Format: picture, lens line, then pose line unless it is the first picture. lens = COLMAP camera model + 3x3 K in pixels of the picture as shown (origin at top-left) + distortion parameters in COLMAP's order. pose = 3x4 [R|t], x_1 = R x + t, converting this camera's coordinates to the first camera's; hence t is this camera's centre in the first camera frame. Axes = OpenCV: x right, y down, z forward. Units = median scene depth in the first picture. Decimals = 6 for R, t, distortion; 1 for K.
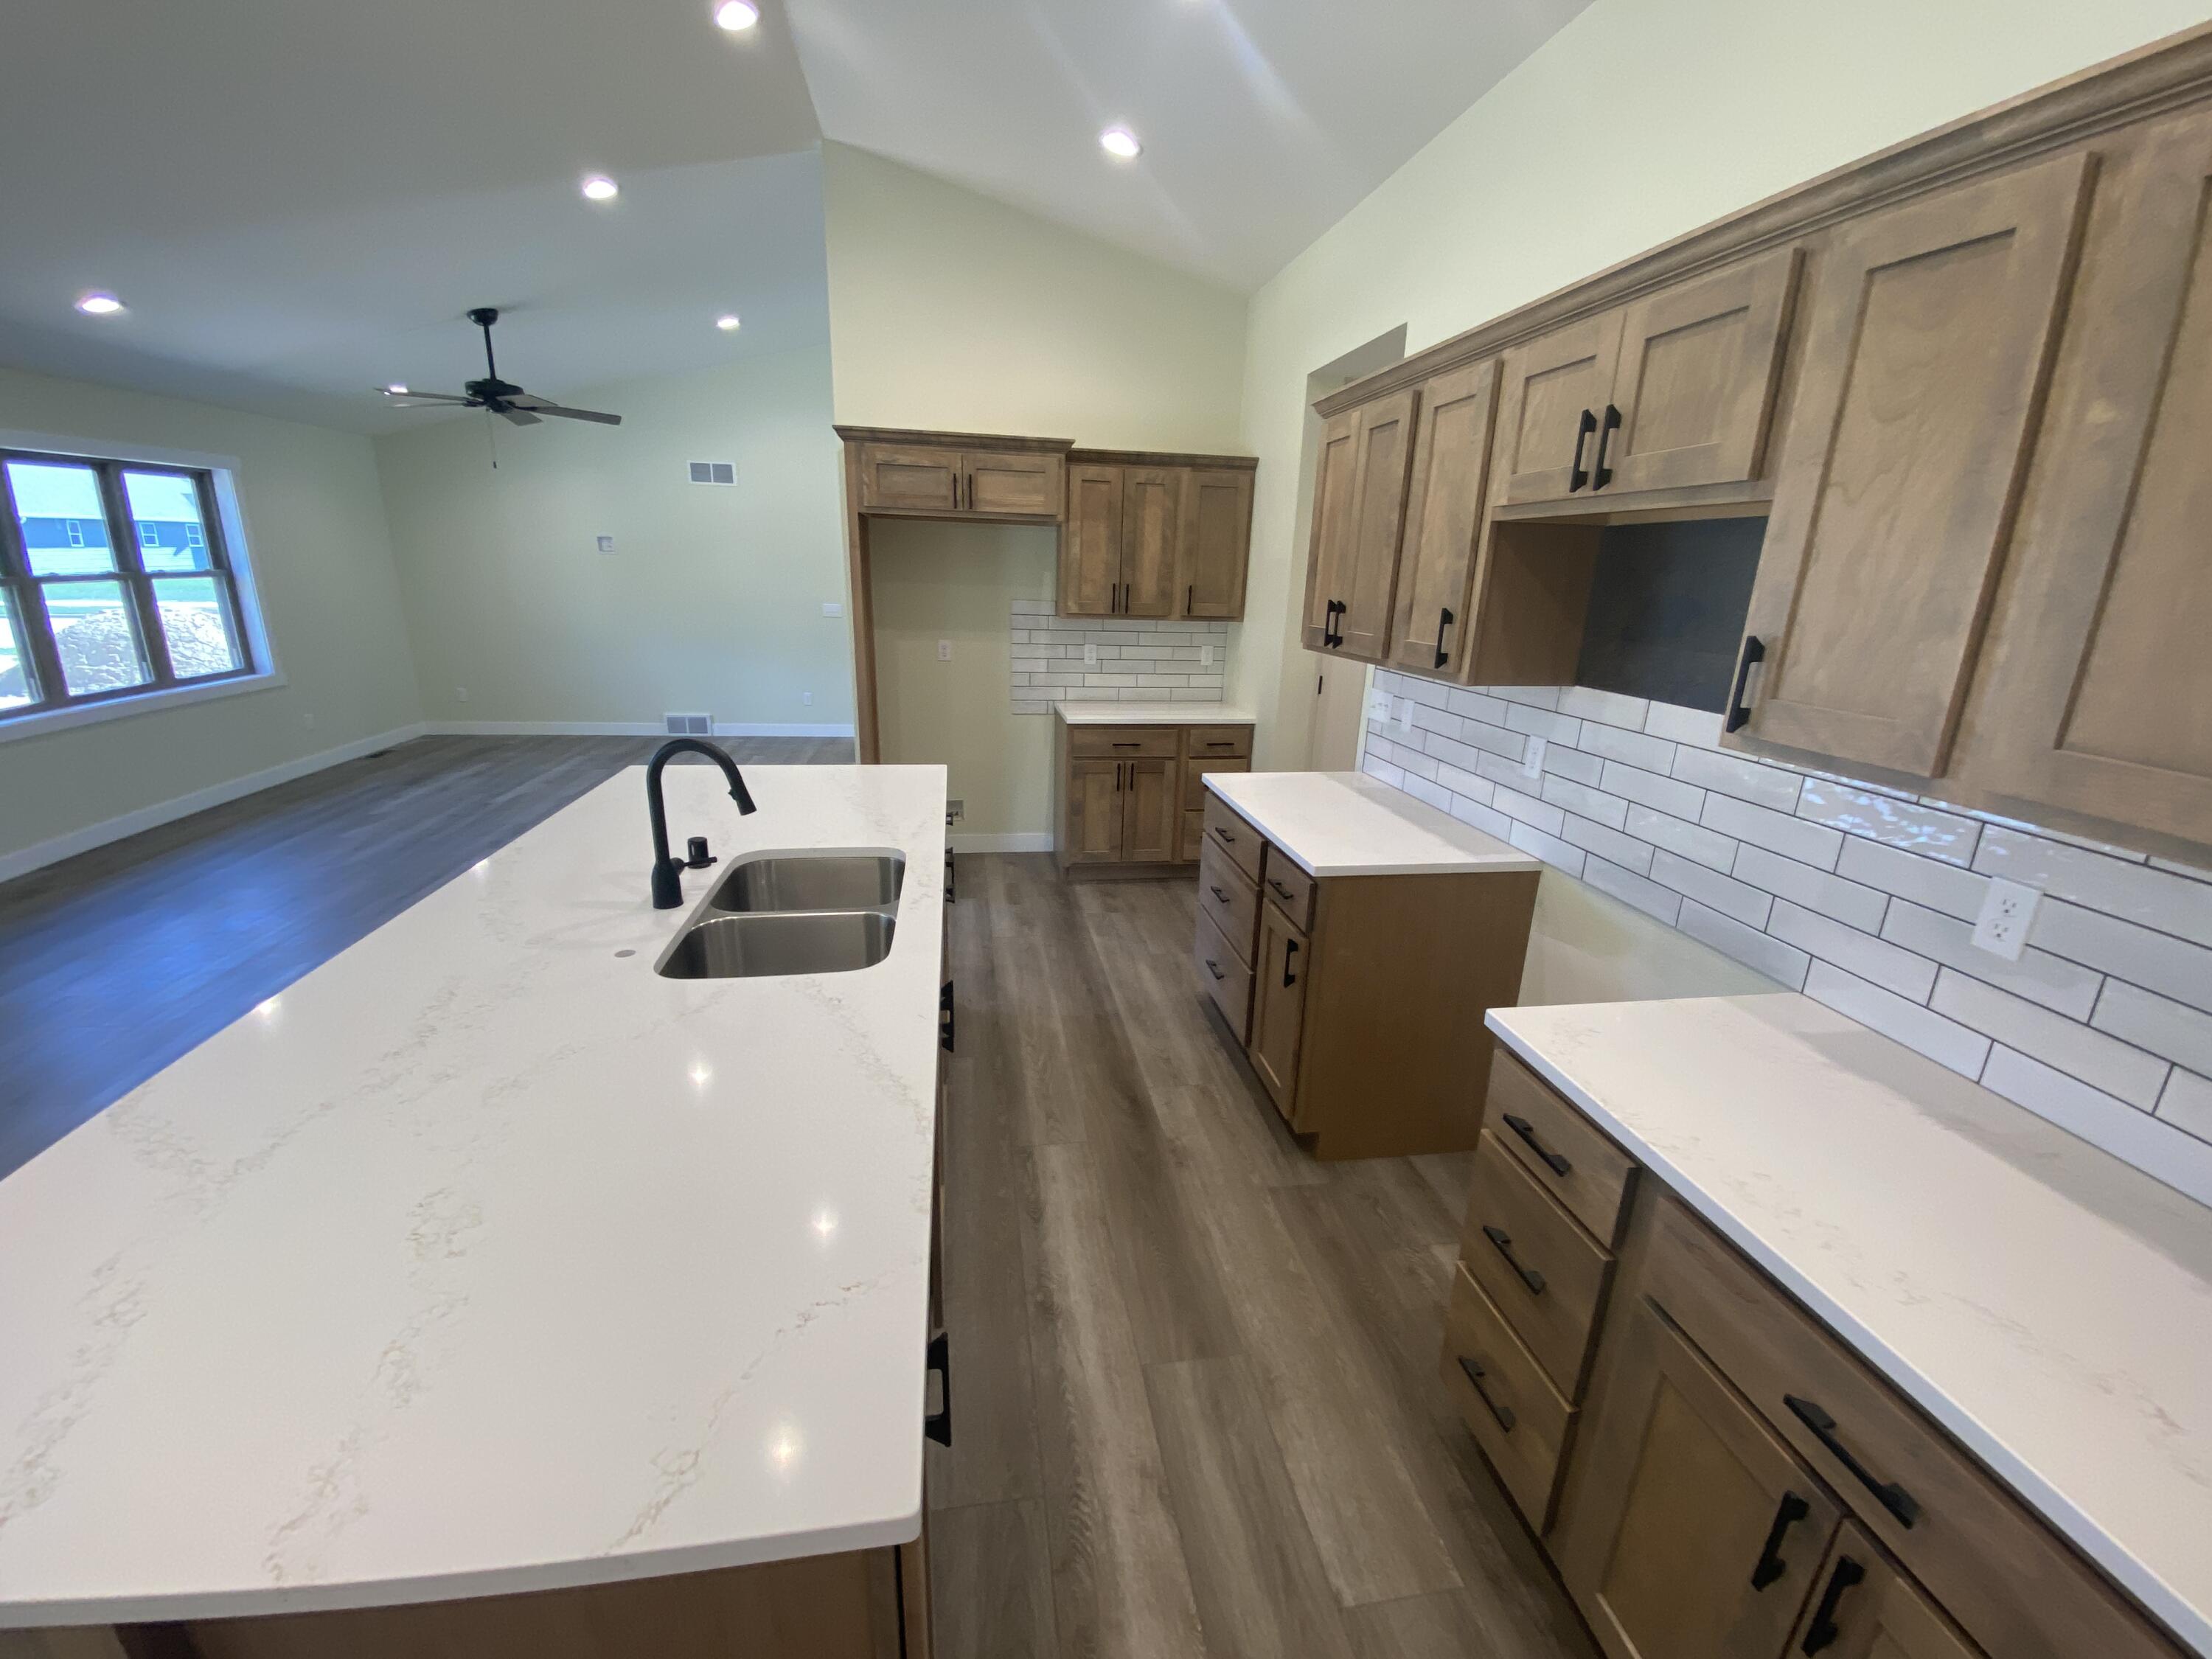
lens RADIAL K [[889.1, 0, 1106.2], [0, 889.1, 834.7], [0, 0, 1]] dist [0.020288, -0.021768]
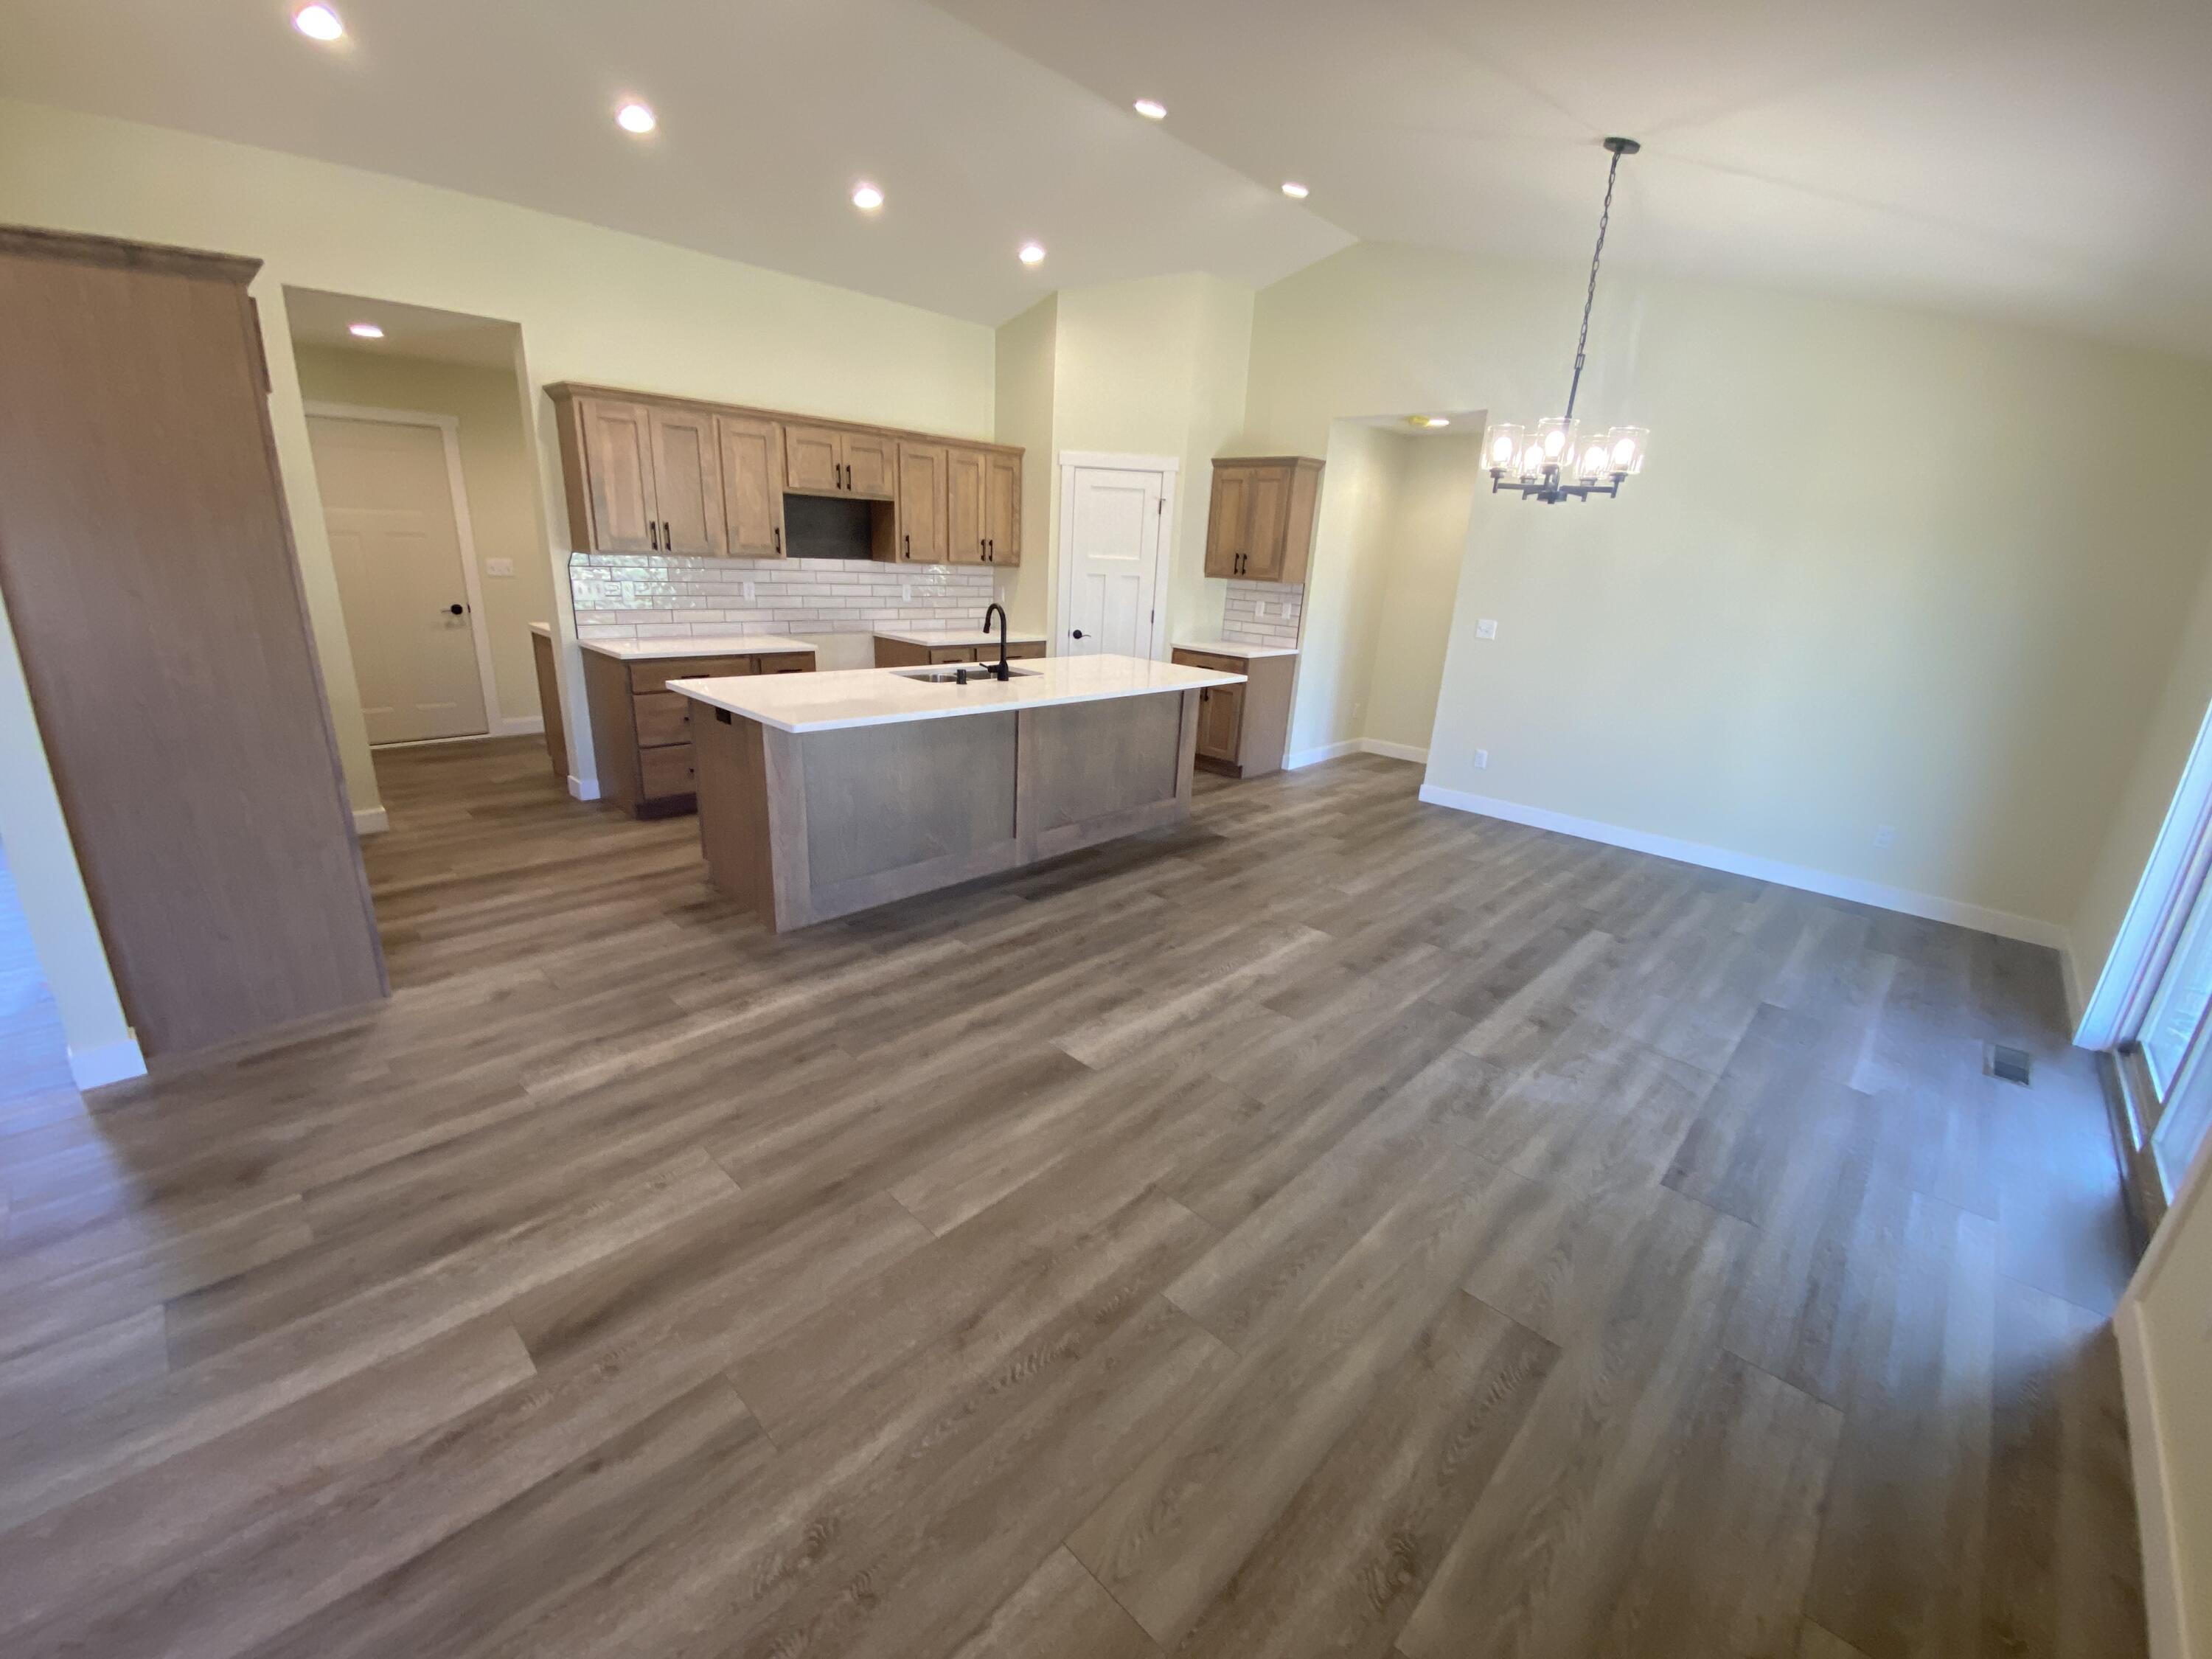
lens RADIAL K [[887.6, 0, 1105.6], [0, 887.6, 834.2], [0, 0, 1]] dist [0.034818, -0.032049]
pose [[-0.597410, -0.306069, 0.741231, -1.869787], [0.163327, 0.858491, 0.486124, -0.492453], [-0.785128, 0.411478, -0.462882, 1.521617]]
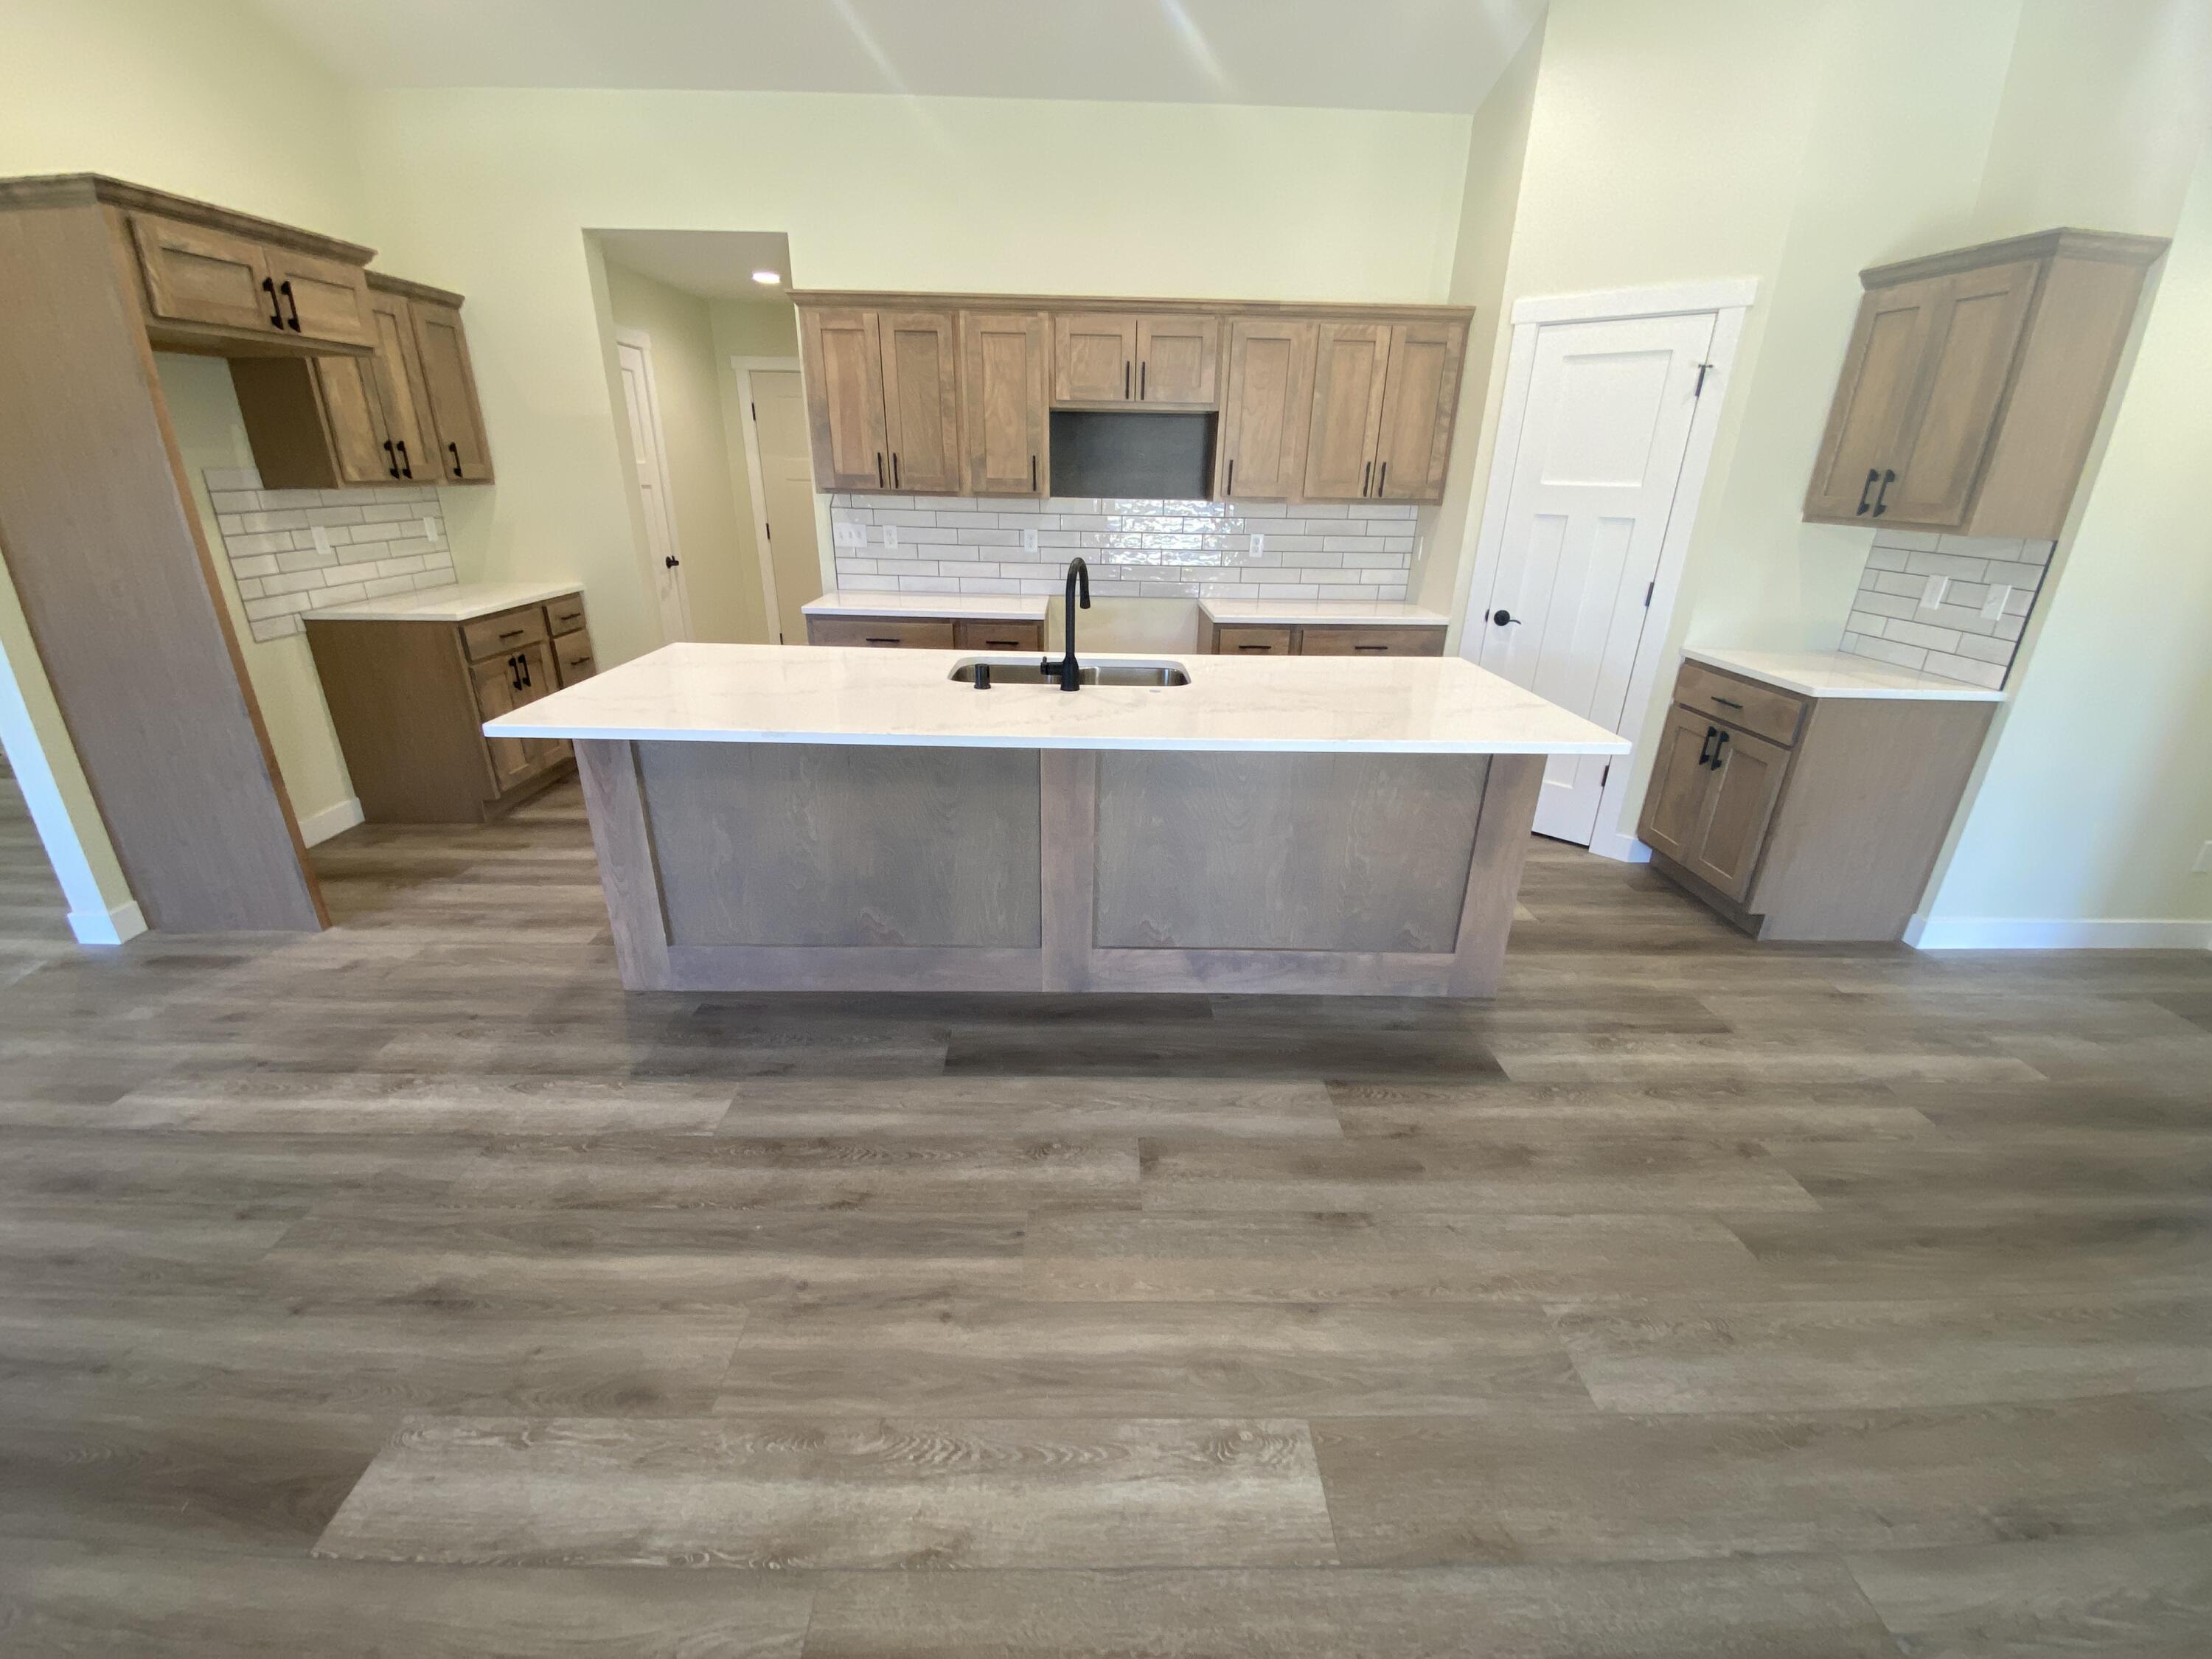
lens RADIAL K [[890.4, 0, 1103.4], [0, 890.4, 835.3], [0, 0, 1]] dist [0.014363, -0.017641]
pose [[0.147087, -0.399269, 0.904958, -1.362813], [0.269701, 0.896431, 0.351671, -0.139064], [-0.951644, 0.192342, 0.239537, 0.499981]]
